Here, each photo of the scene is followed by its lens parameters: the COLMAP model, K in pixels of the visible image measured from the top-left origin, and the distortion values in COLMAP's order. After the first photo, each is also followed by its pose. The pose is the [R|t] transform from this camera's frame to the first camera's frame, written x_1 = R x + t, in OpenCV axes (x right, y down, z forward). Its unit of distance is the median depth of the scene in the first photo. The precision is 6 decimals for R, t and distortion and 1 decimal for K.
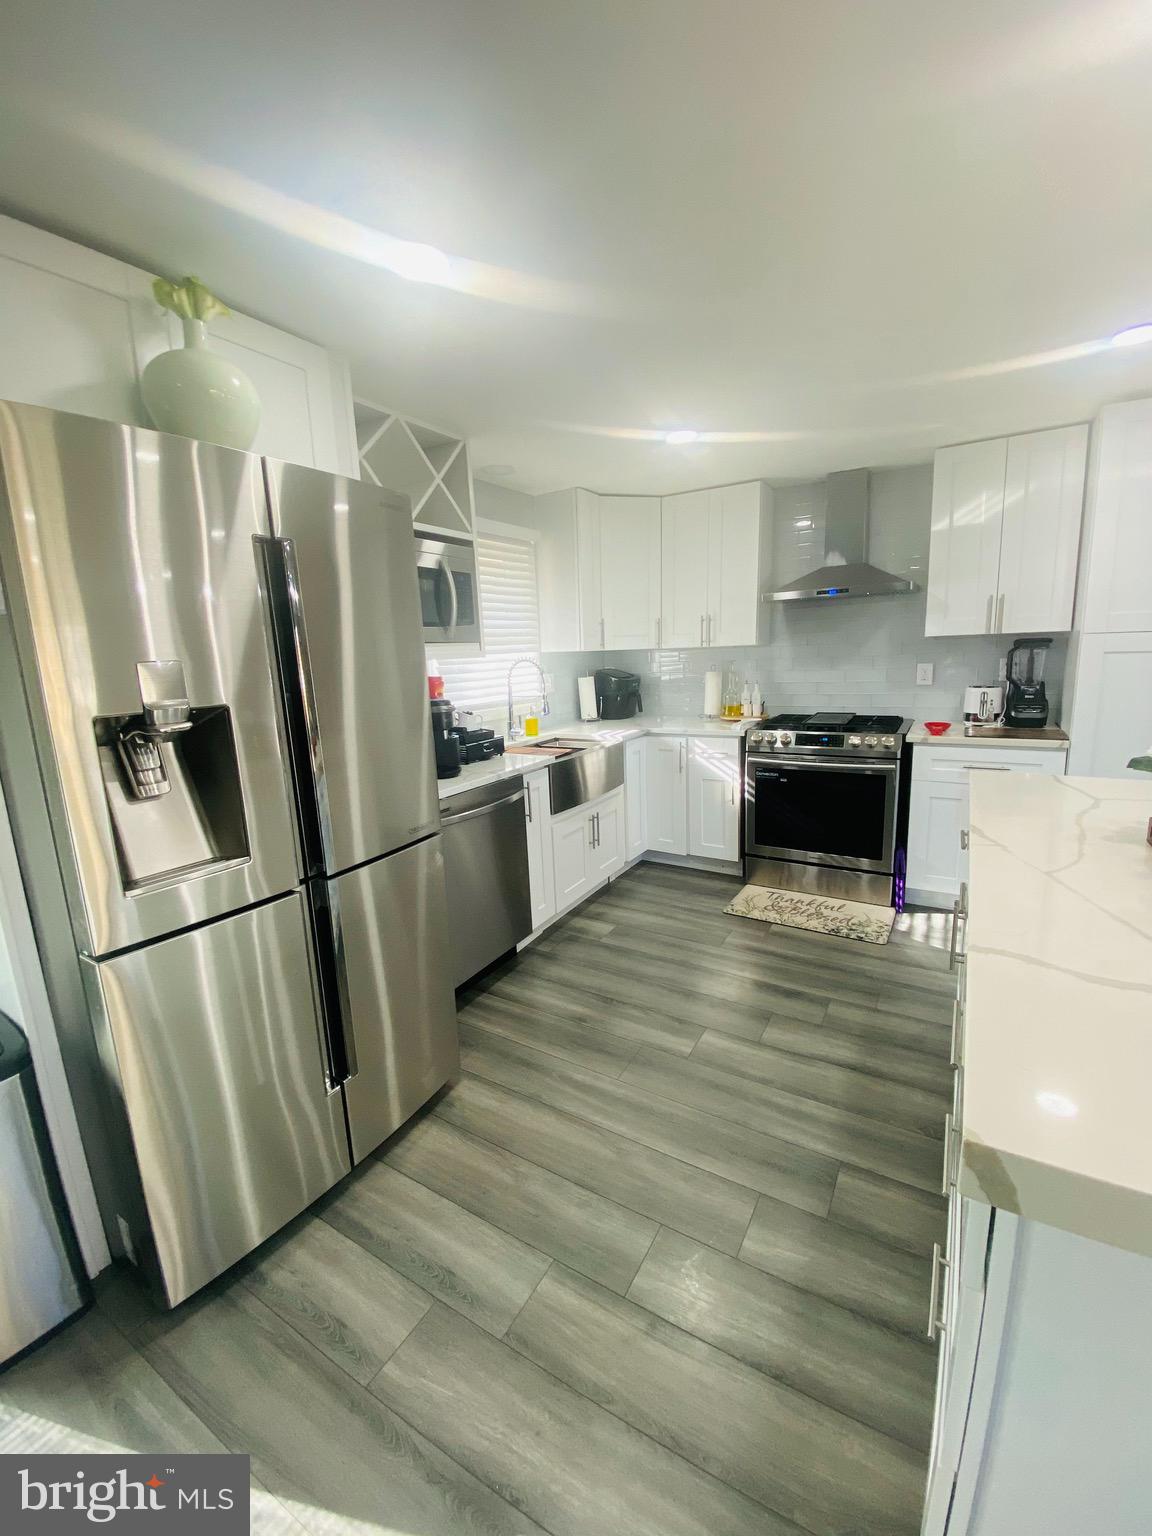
lens RADIAL K [[617.3, 0, 576.0], [0, 617.3, 768.0], [0, 0, 1]] dist [0.007886, -0.016869]
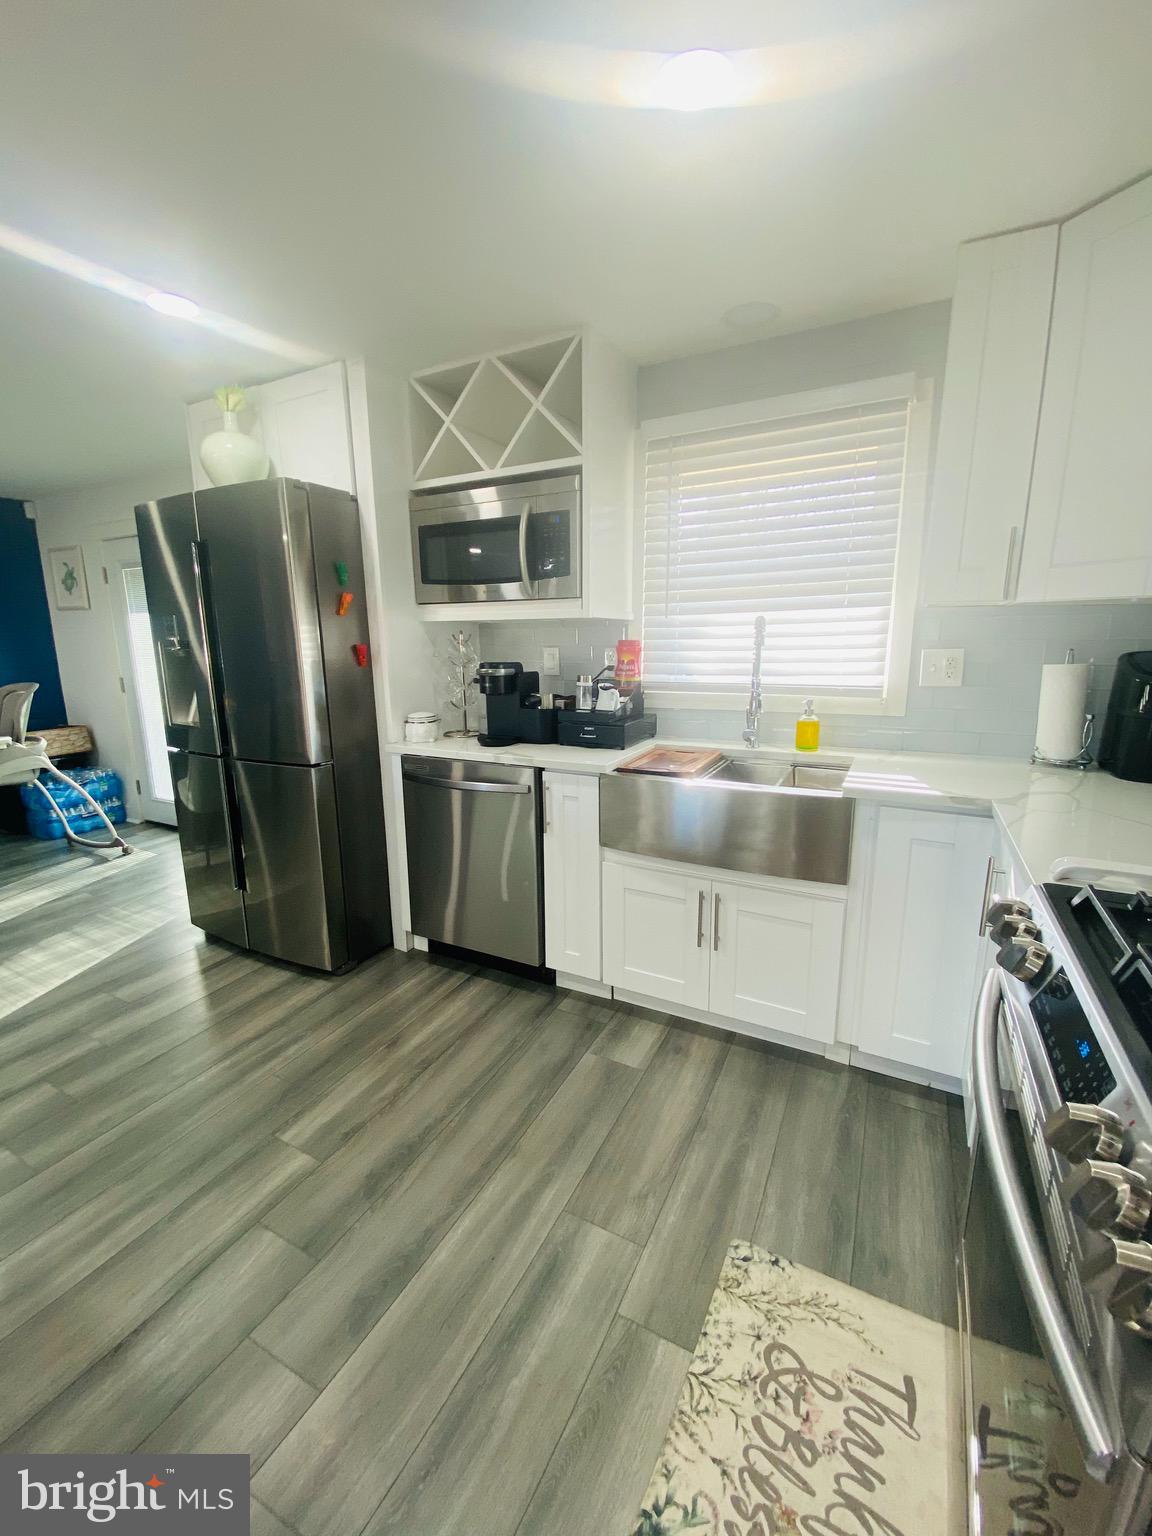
lens RADIAL K [[633.9, 0, 569.1], [0, 633.9, 763.6], [0, 0, 1]] dist [0.014567, -0.019389]
pose [[0.057408, 0.236335, -0.969974, 0.612211], [-0.178217, 0.958397, 0.222966, -0.161821], [0.982315, 0.160066, 0.097139, 0.853447]]
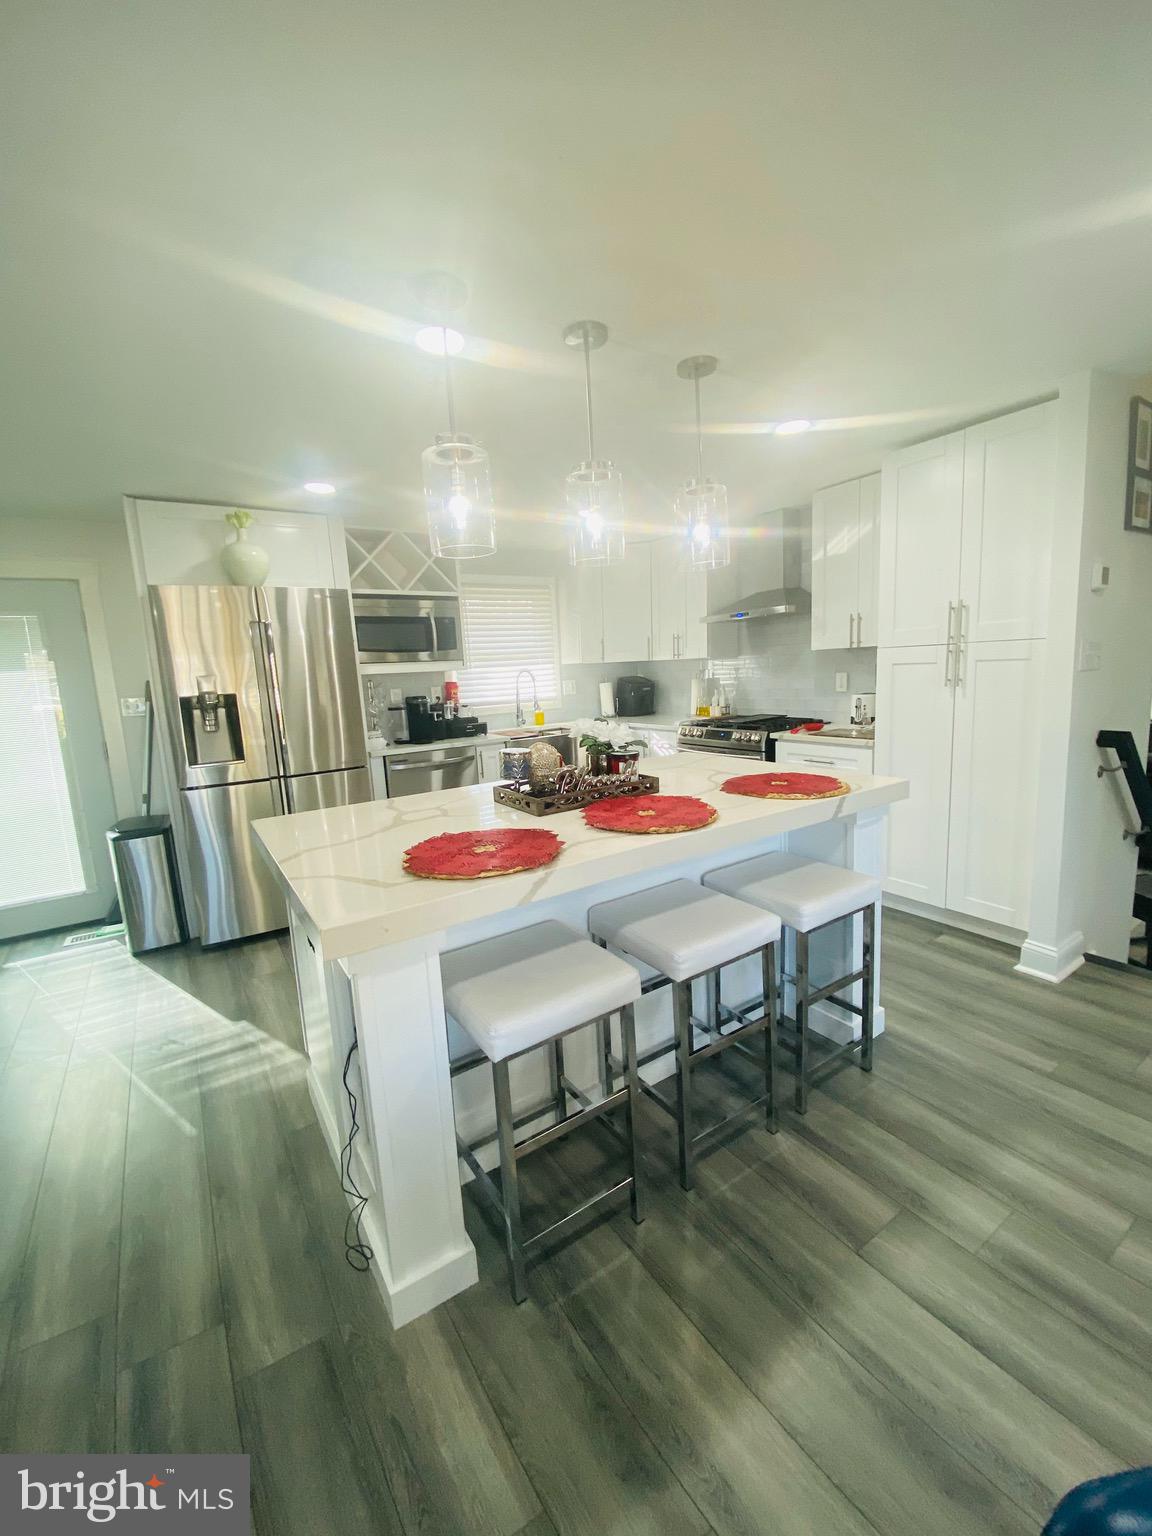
lens RADIAL K [[617.3, 0, 576.0], [0, 617.3, 768.0], [0, 0, 1]] dist [0.007886, -0.016869]
pose [[0.906262, 0.063570, -0.417908, 0.700130], [-0.066749, 0.997745, 0.007023, 0.034210], [0.417412, 0.021530, 0.908462, -0.260931]]
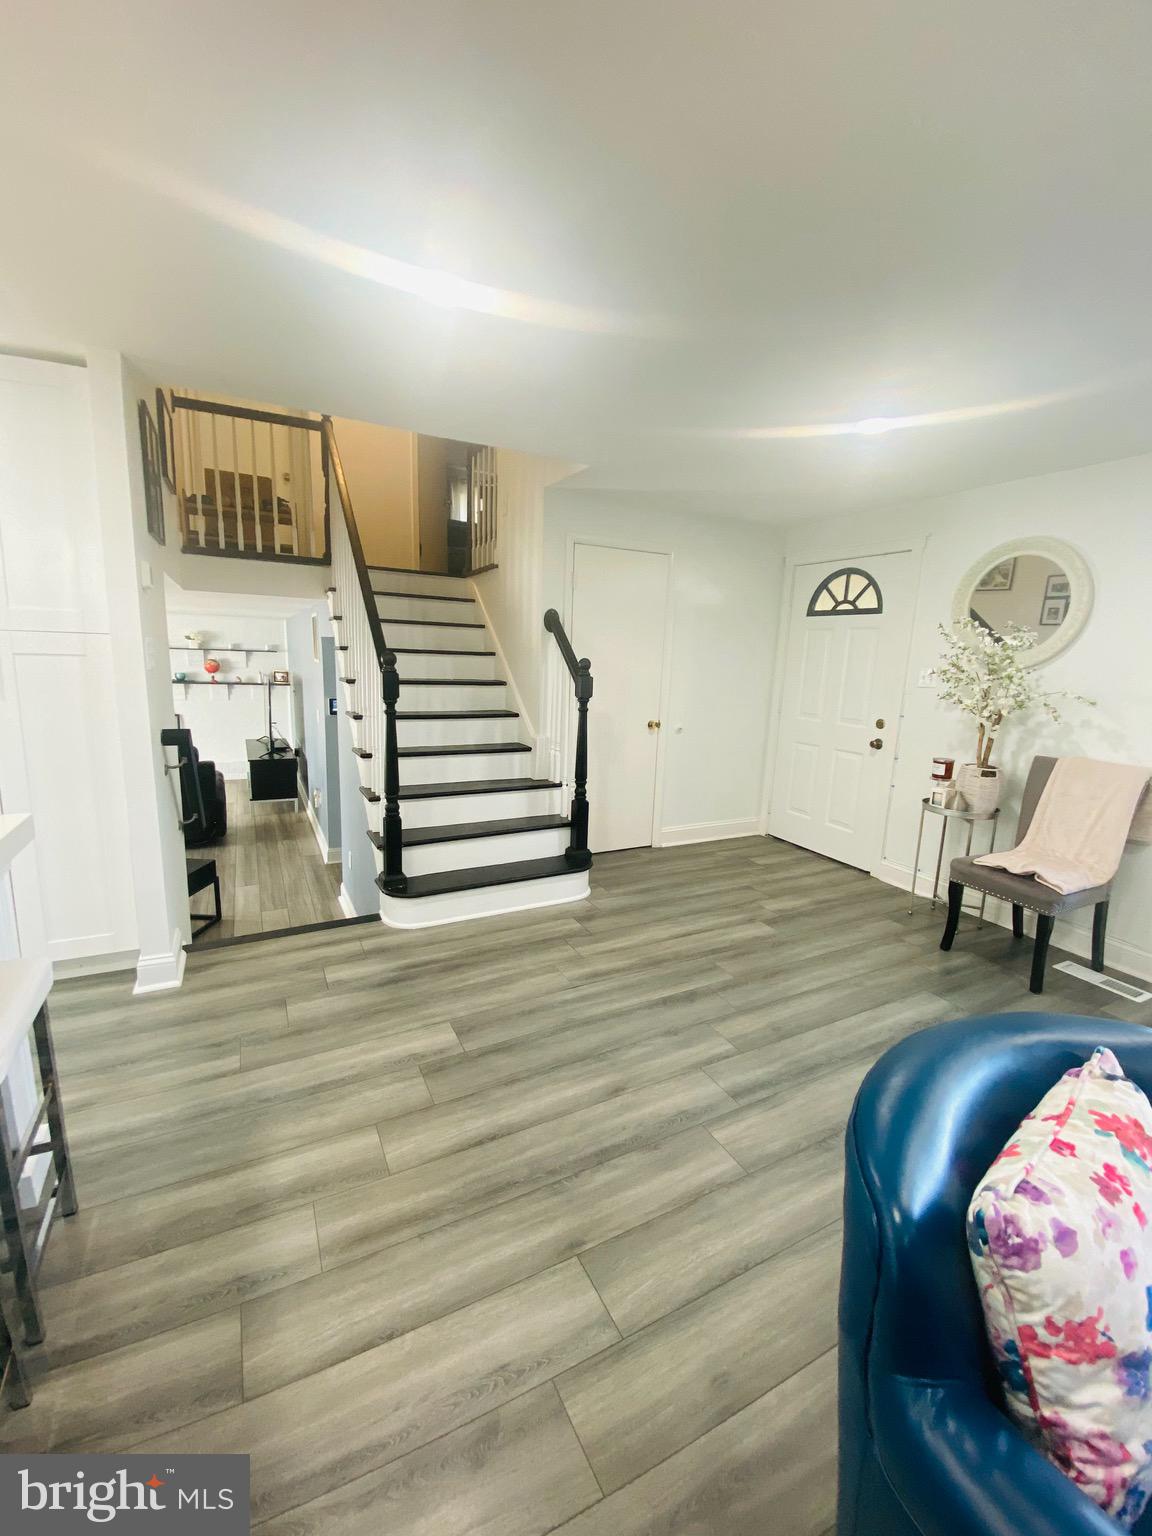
lens RADIAL K [[617.3, 0, 576.0], [0, 617.3, 768.0], [0, 0, 1]] dist [0.007886, -0.016869]
pose [[0.503321, -0.096781, 0.858663, 0.537412], [0.107347, 0.993013, 0.049000, 0.012292], [-0.857406, 0.067512, 0.510194, -0.117304]]
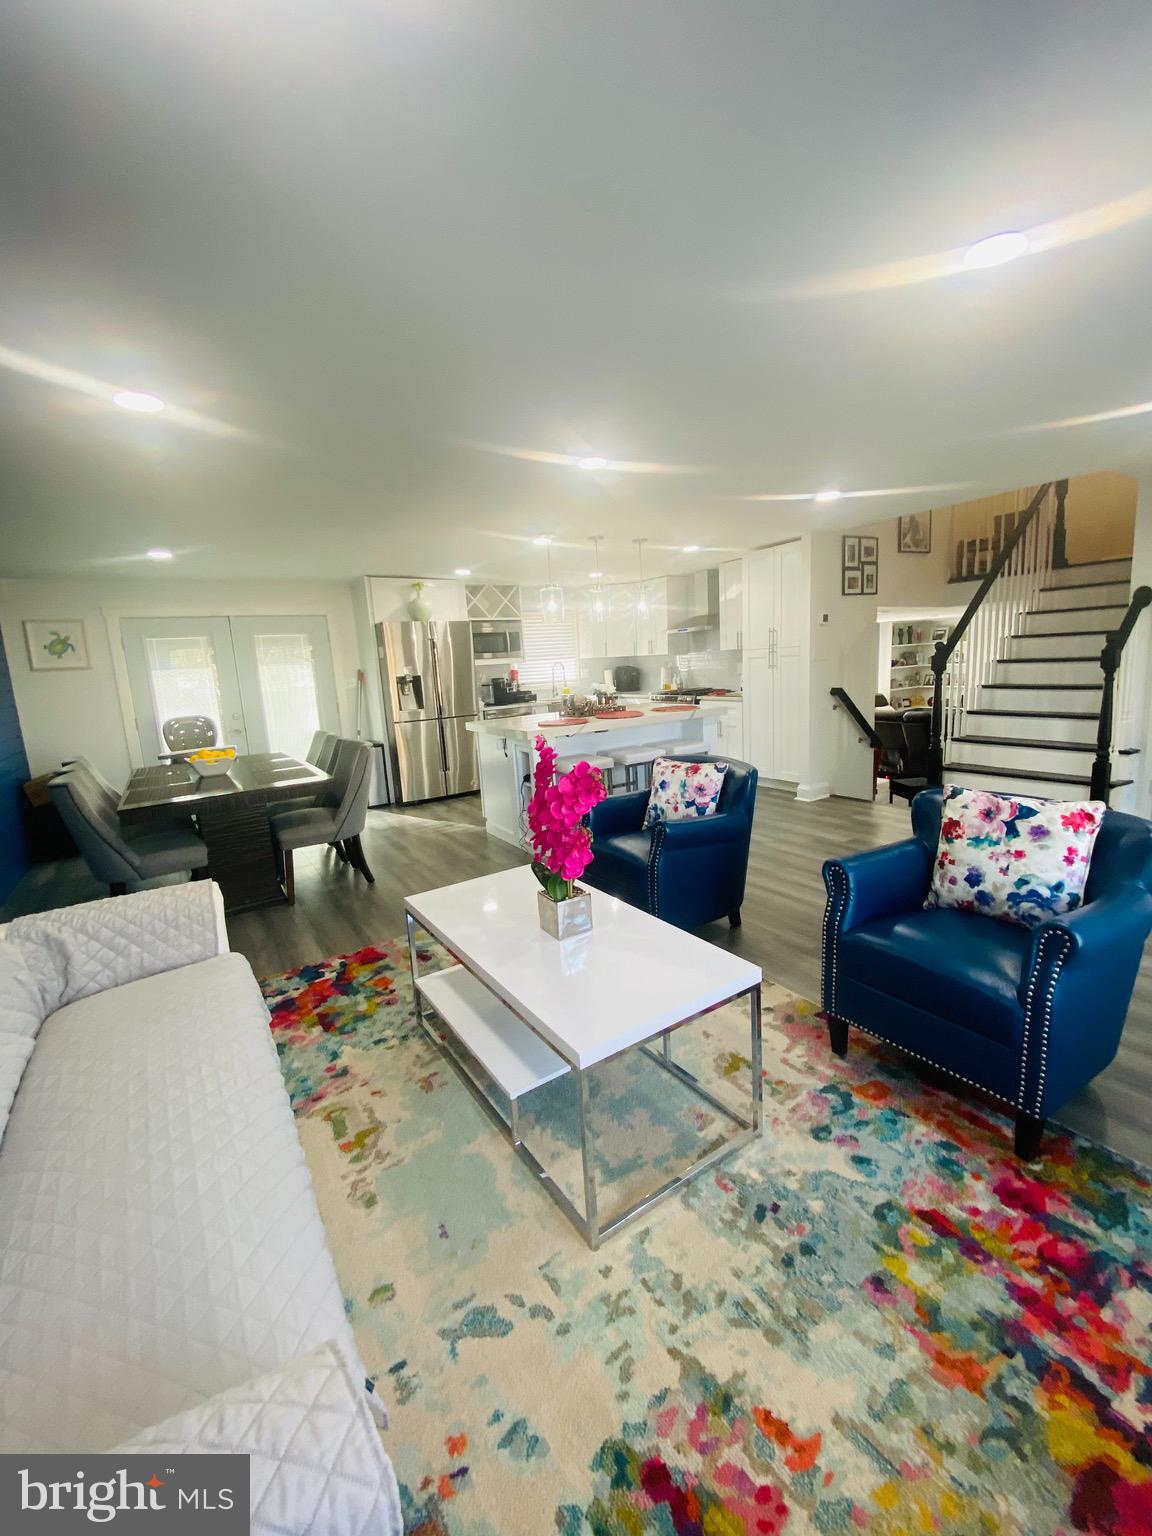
lens RADIAL K [[617.3, 0, 576.0], [0, 617.3, 768.0], [0, 0, 1]] dist [0.007886, -0.016869]
pose [[0.900356, 0.065135, -0.430251, 1.111783], [-0.063032, 0.997828, 0.019156, 0.189982], [0.430564, 0.009872, 0.902506, -1.178400]]
